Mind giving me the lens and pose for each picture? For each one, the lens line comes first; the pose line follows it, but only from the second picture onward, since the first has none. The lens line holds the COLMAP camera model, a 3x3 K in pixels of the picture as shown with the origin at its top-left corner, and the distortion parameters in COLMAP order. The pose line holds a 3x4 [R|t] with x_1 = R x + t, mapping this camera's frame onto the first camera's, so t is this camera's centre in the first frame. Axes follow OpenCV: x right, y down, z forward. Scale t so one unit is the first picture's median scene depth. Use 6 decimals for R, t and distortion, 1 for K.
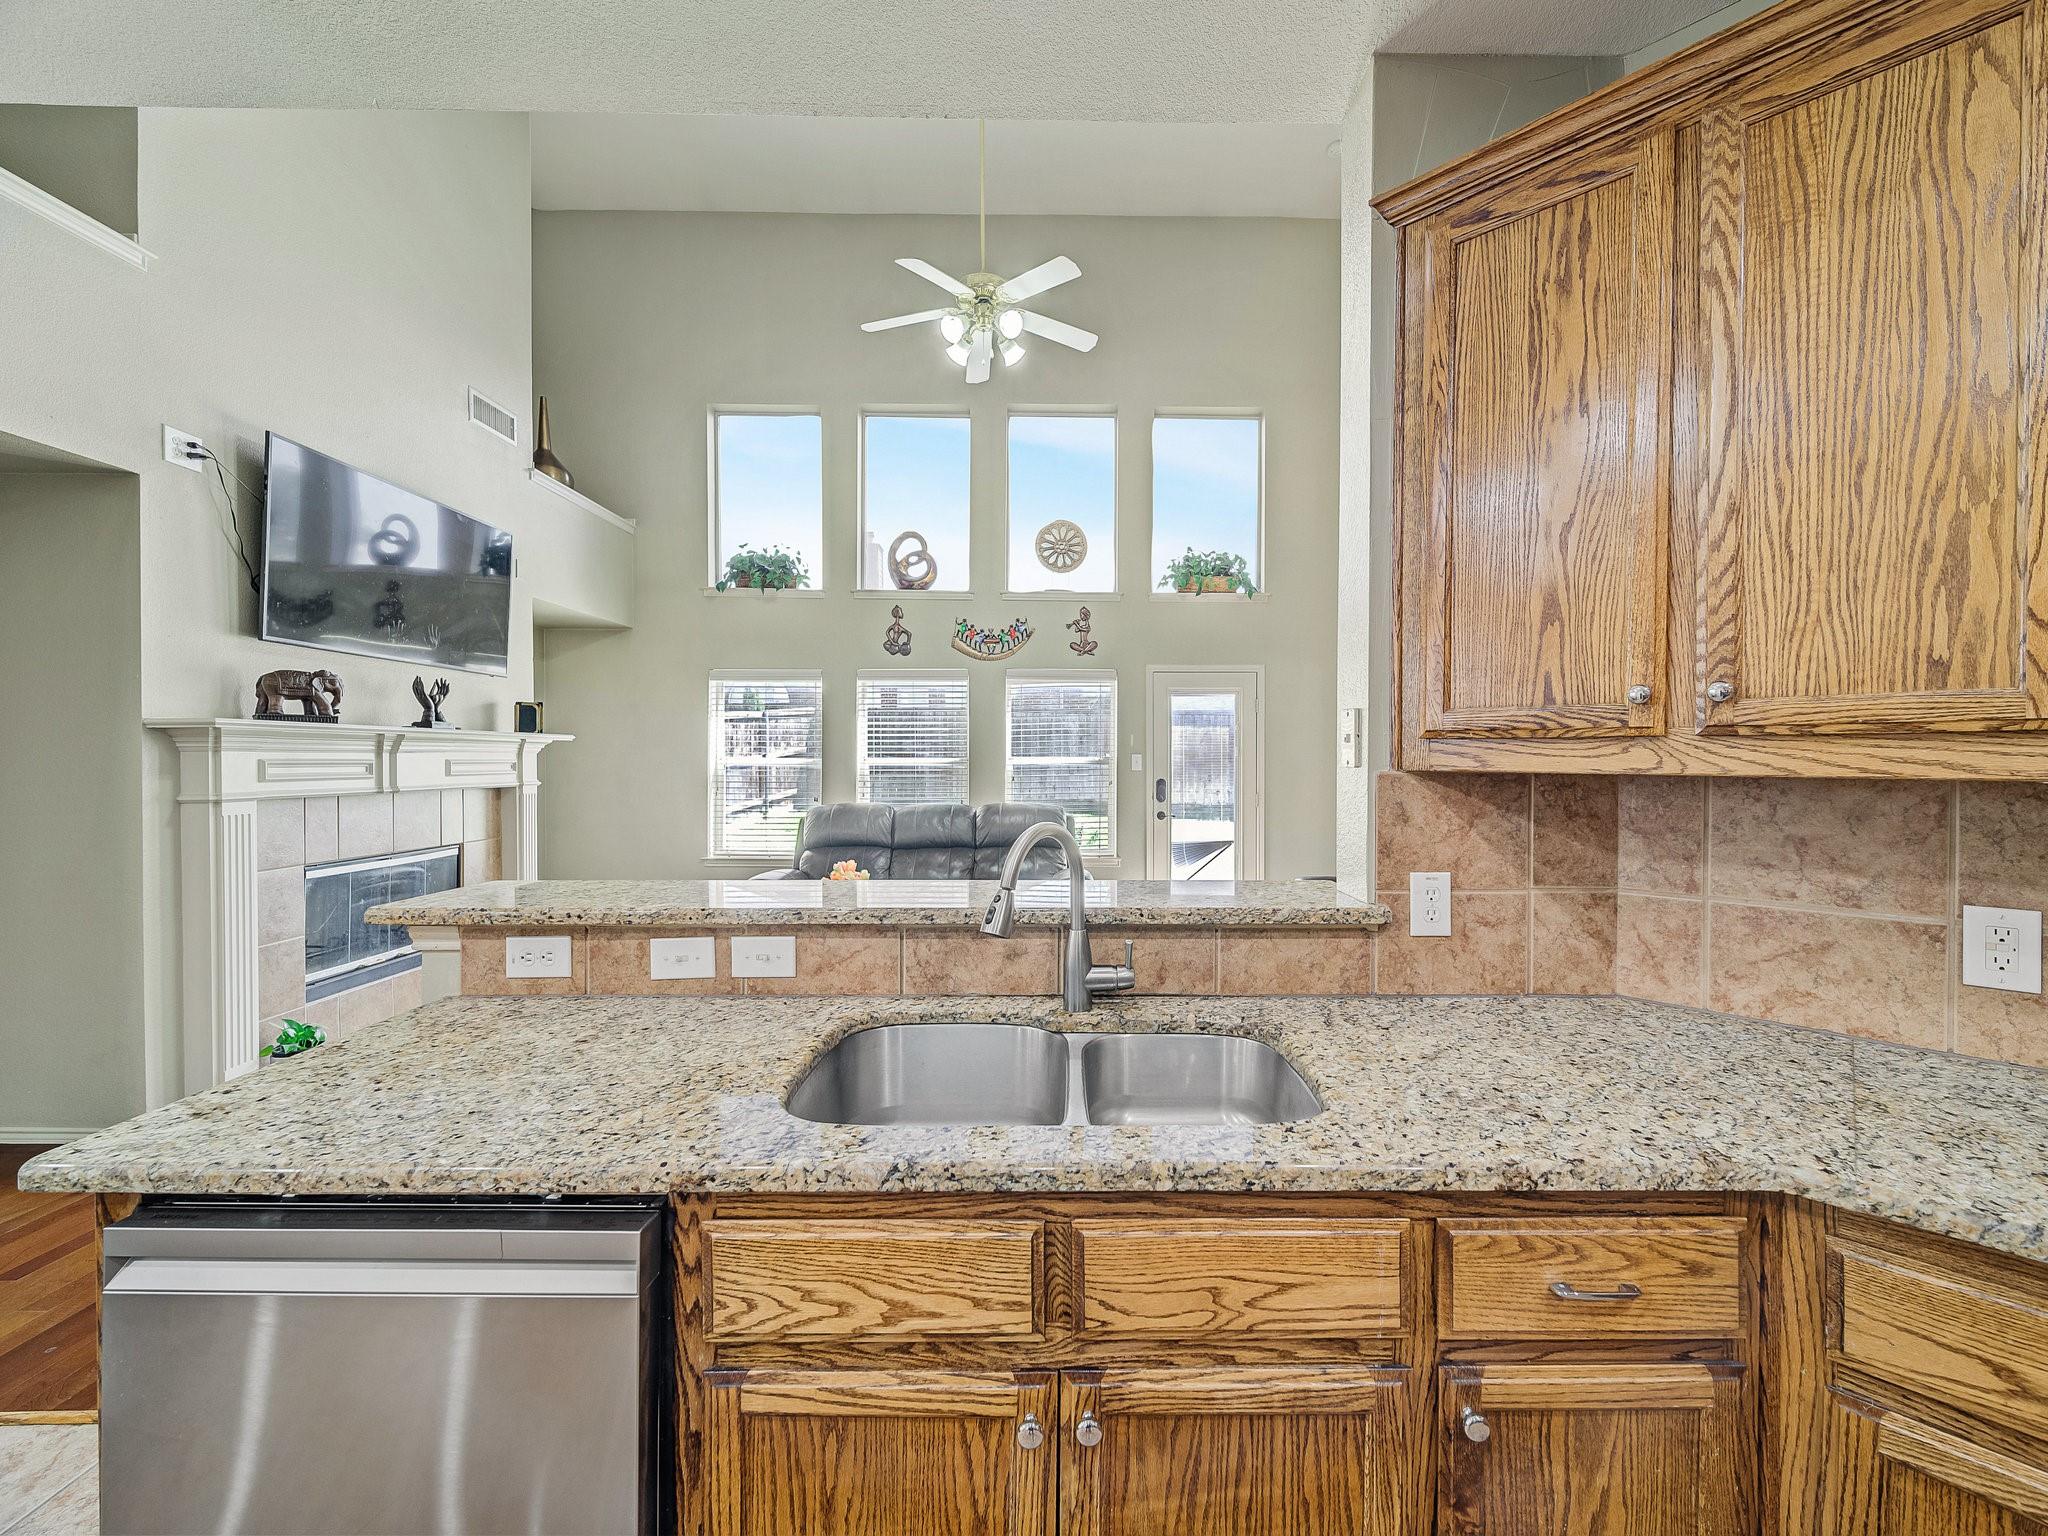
lens RADIAL K [[840.6, 0, 1029.7], [0, 840.6, 762.5], [0, 0, 1]] dist [0.002062, -0.000030]
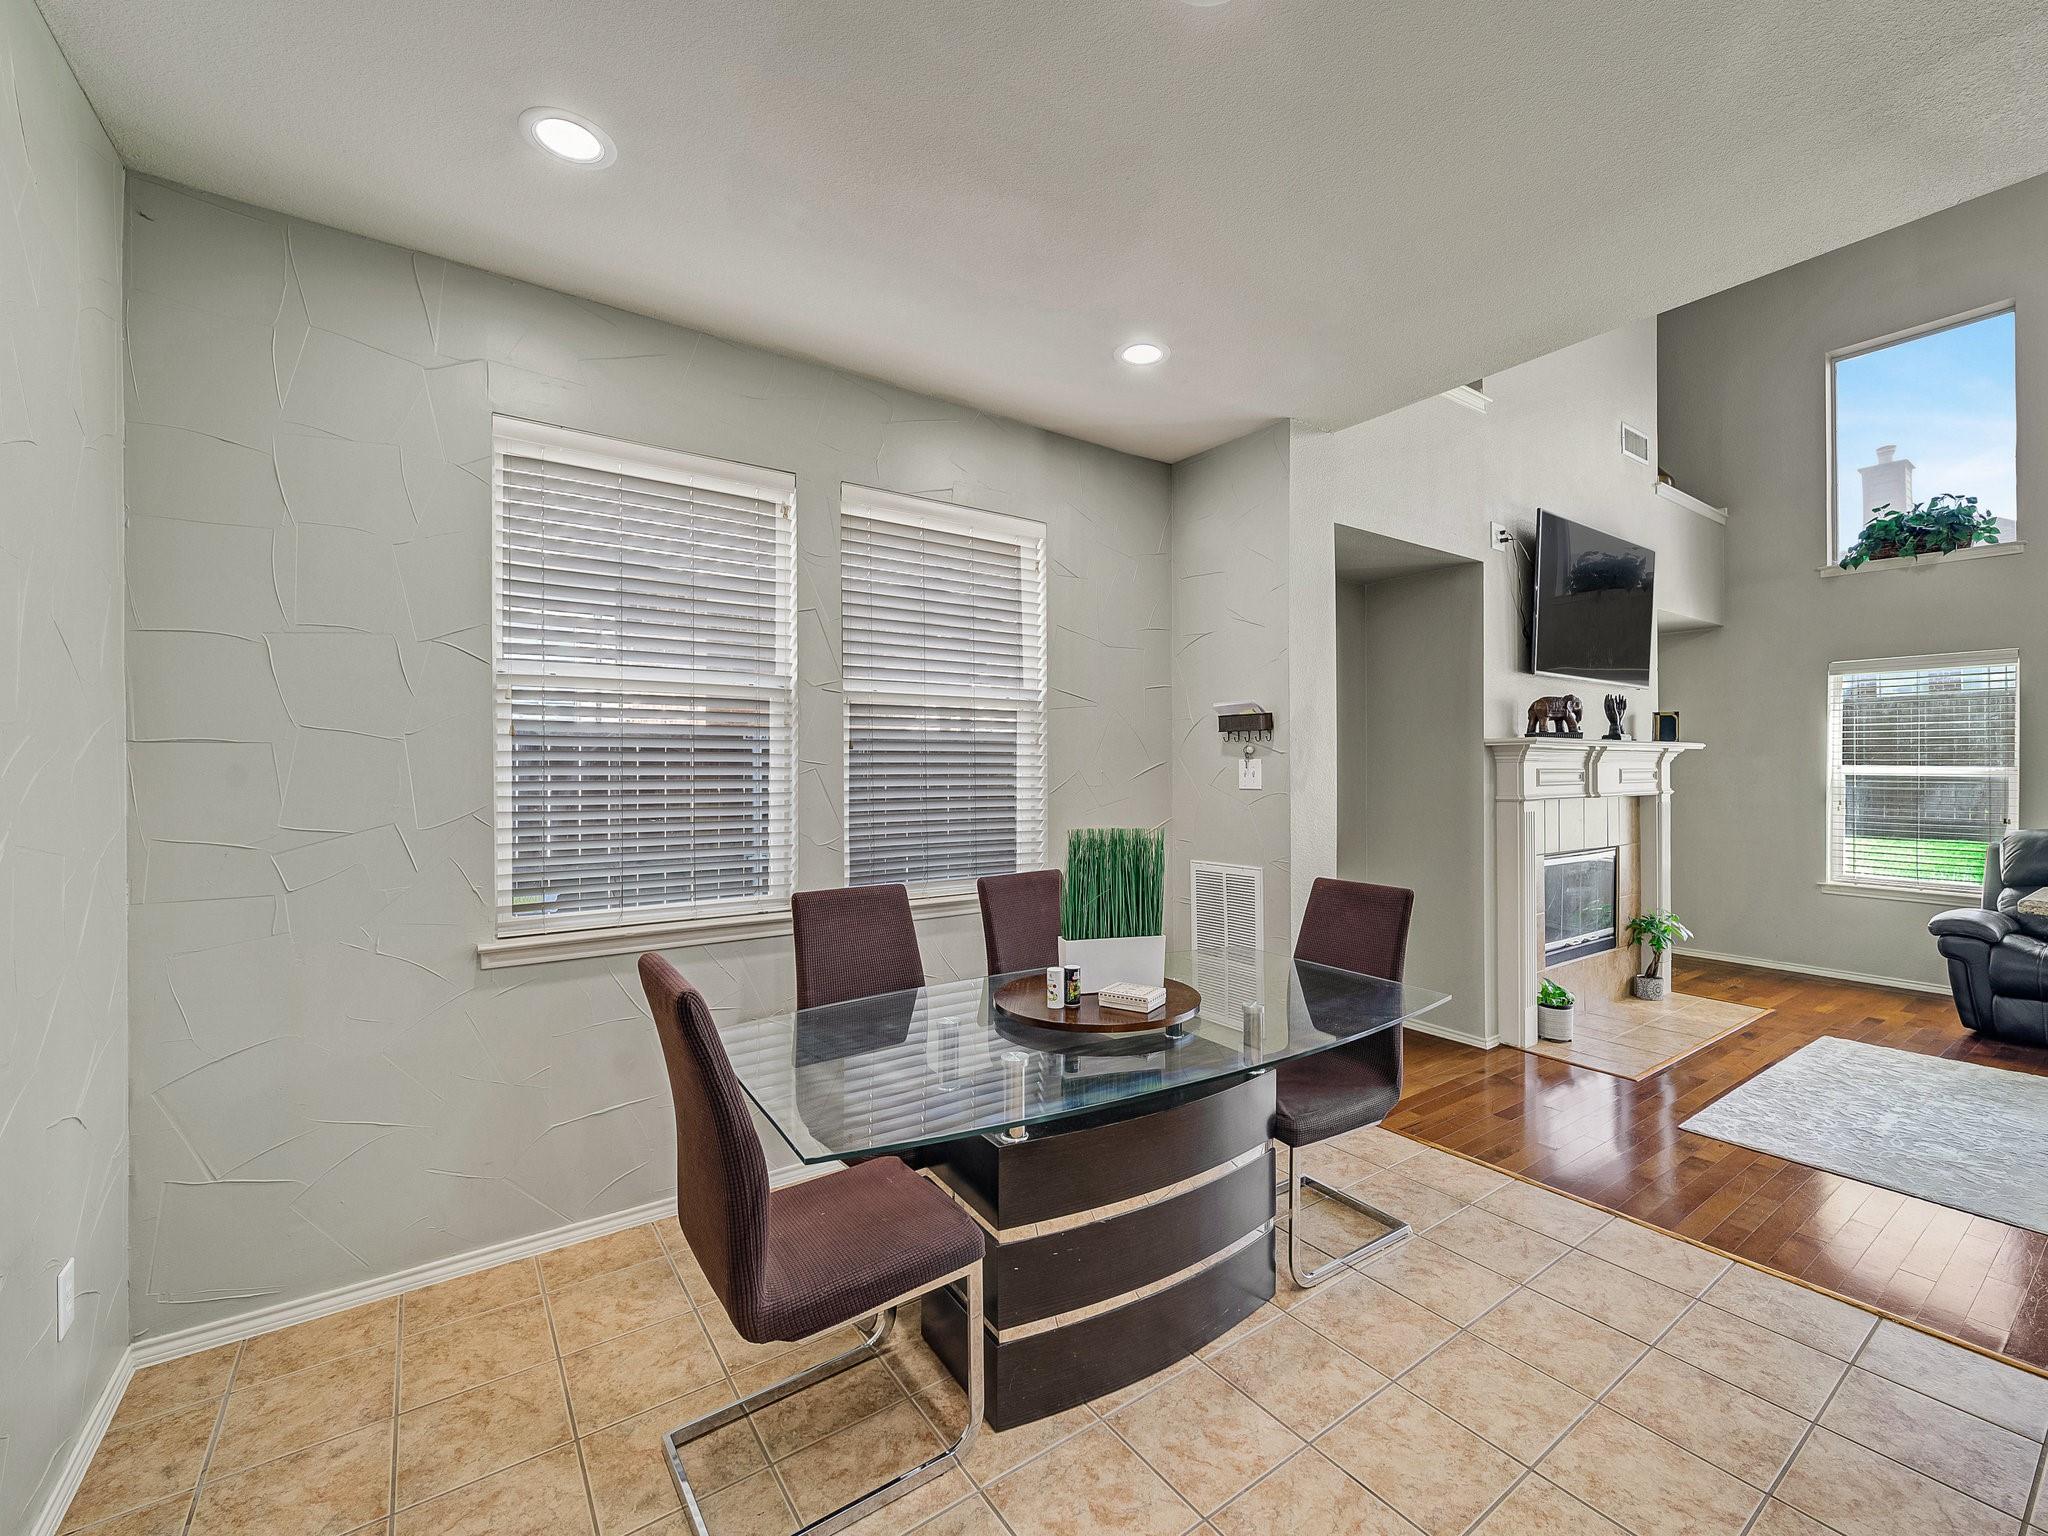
lens RADIAL K [[840.6, 0, 1020.7], [0, 840.6, 768.4], [0, 0, 1]] dist [0.002062, -0.000030]
pose [[0.566730, 0.001652, -0.823902, -0.211739], [-0.003327, 0.999994, -0.000283, -0.000529], [0.823897, 0.002901, 0.566732, -0.241913]]
